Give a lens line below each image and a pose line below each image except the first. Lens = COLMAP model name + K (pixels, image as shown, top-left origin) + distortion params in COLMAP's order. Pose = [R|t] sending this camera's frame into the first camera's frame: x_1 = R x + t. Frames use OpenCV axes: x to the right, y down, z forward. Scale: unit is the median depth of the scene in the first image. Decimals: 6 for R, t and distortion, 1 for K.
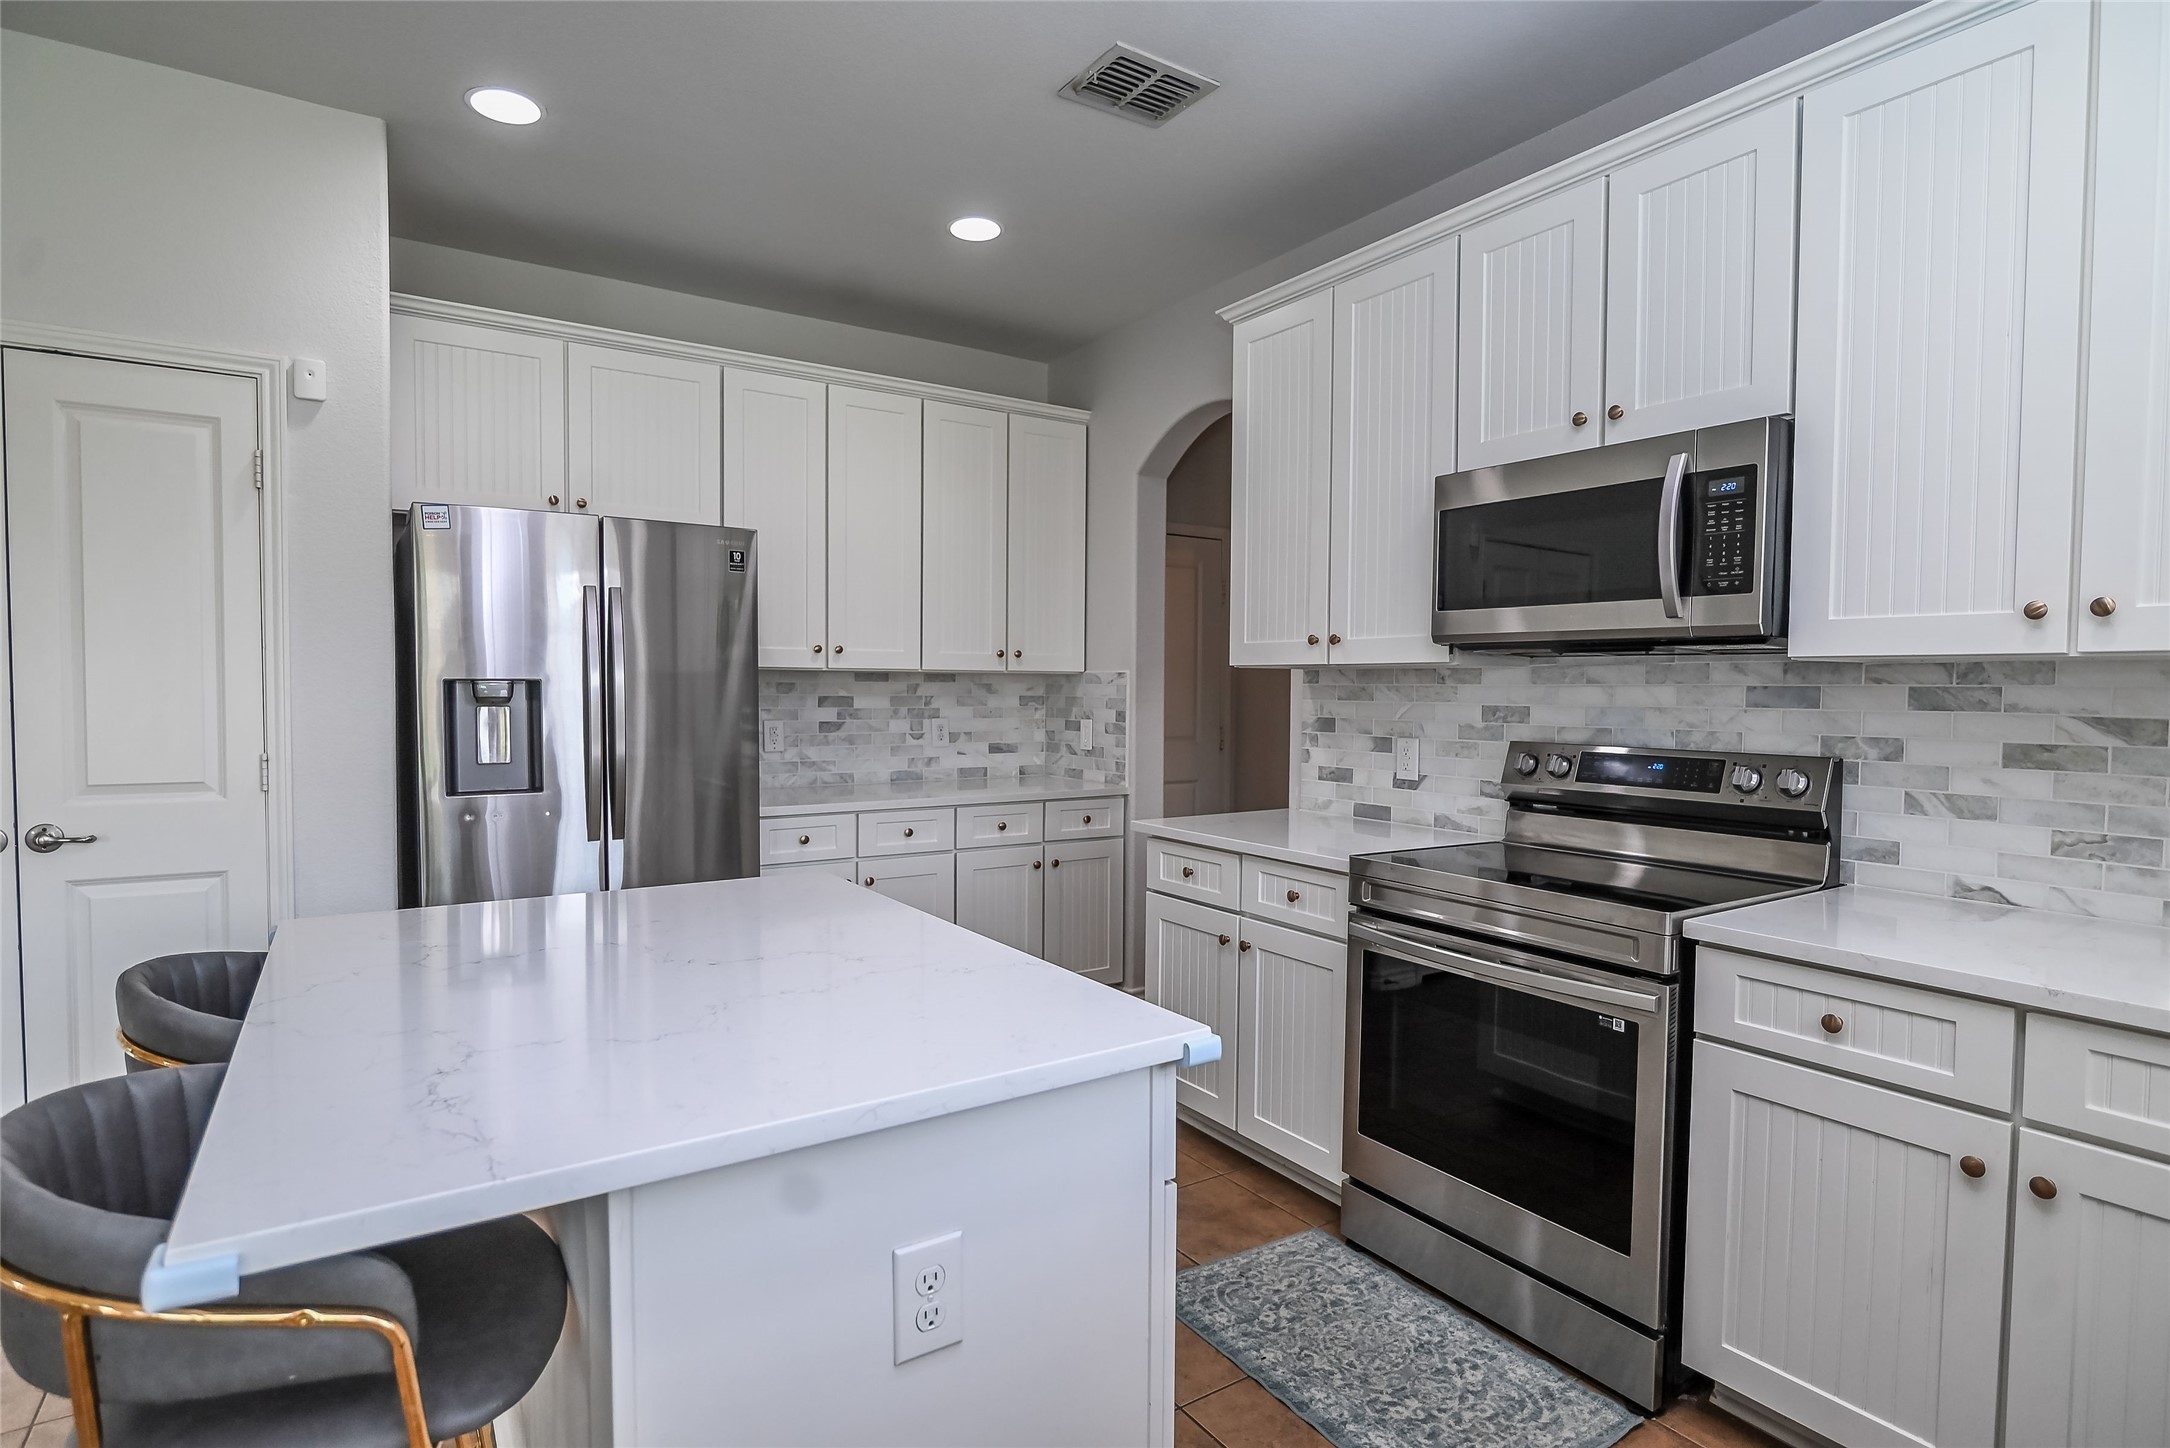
lens RADIAL K [[1111.4, 0, 1085.0], [0, 1111.4, 724.0], [0, 0, 1]] dist [0.000868, 0.000048]
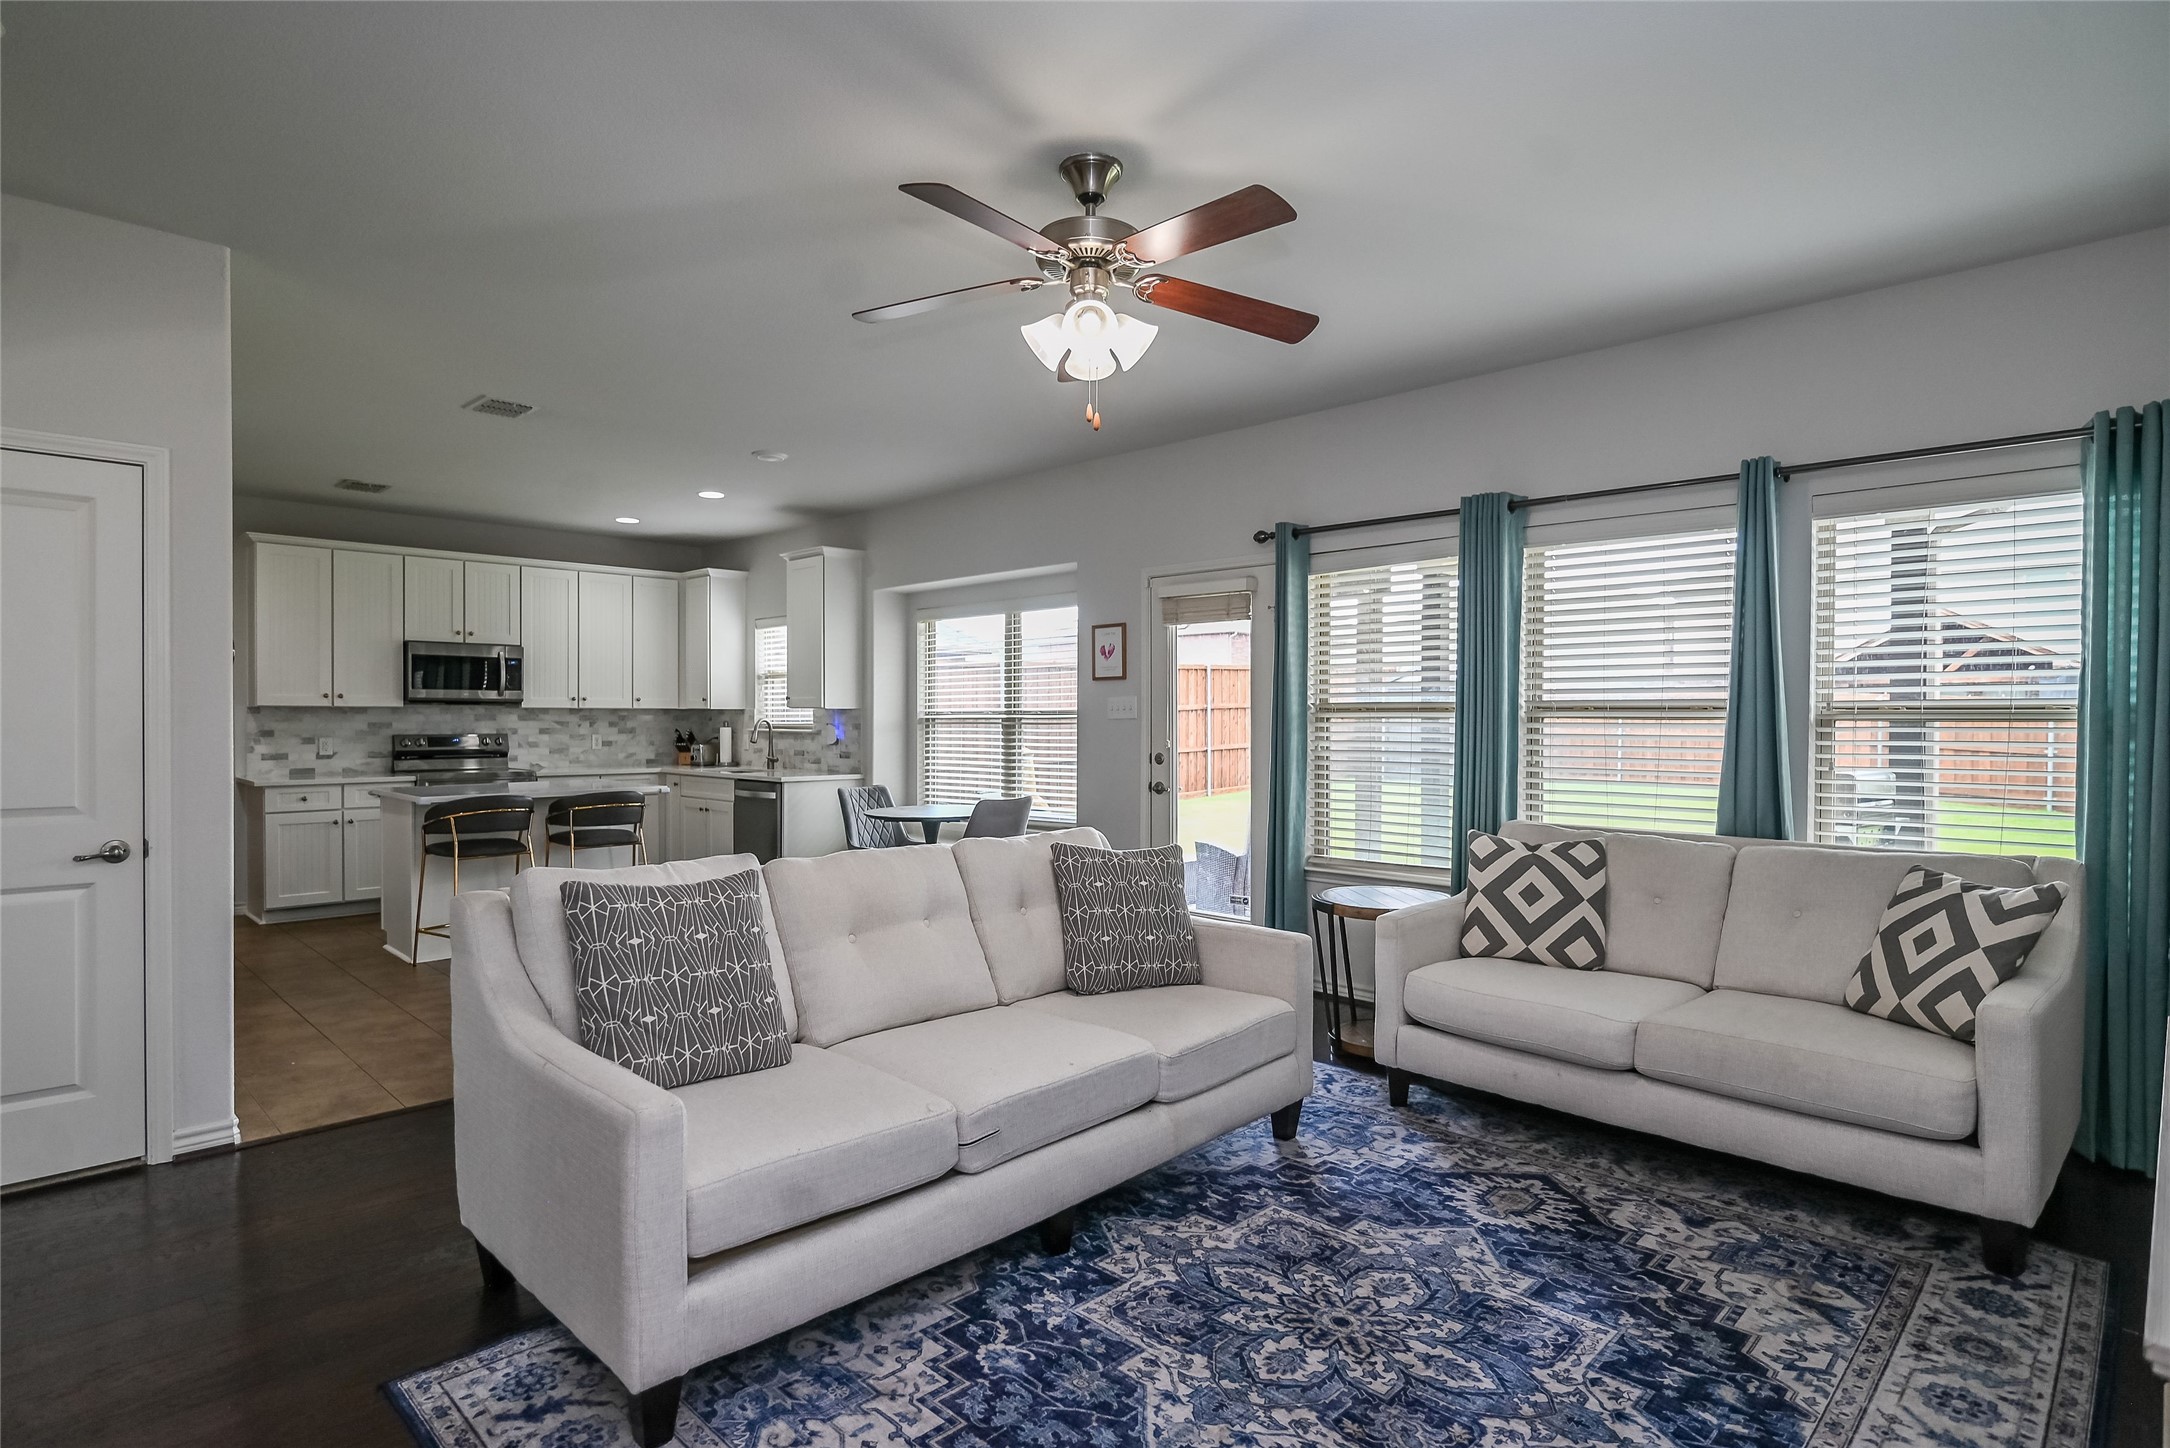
lens RADIAL K [[1111.4, 0, 1085.0], [0, 1111.4, 724.0], [0, 0, 1]] dist [0.000868, 0.000048]
pose [[-0.214335, -0.017016, 0.976612, -2.511687], [0.028898, 0.999300, 0.023753, -0.026166], [-0.976333, 0.033313, -0.213693, -0.066475]]
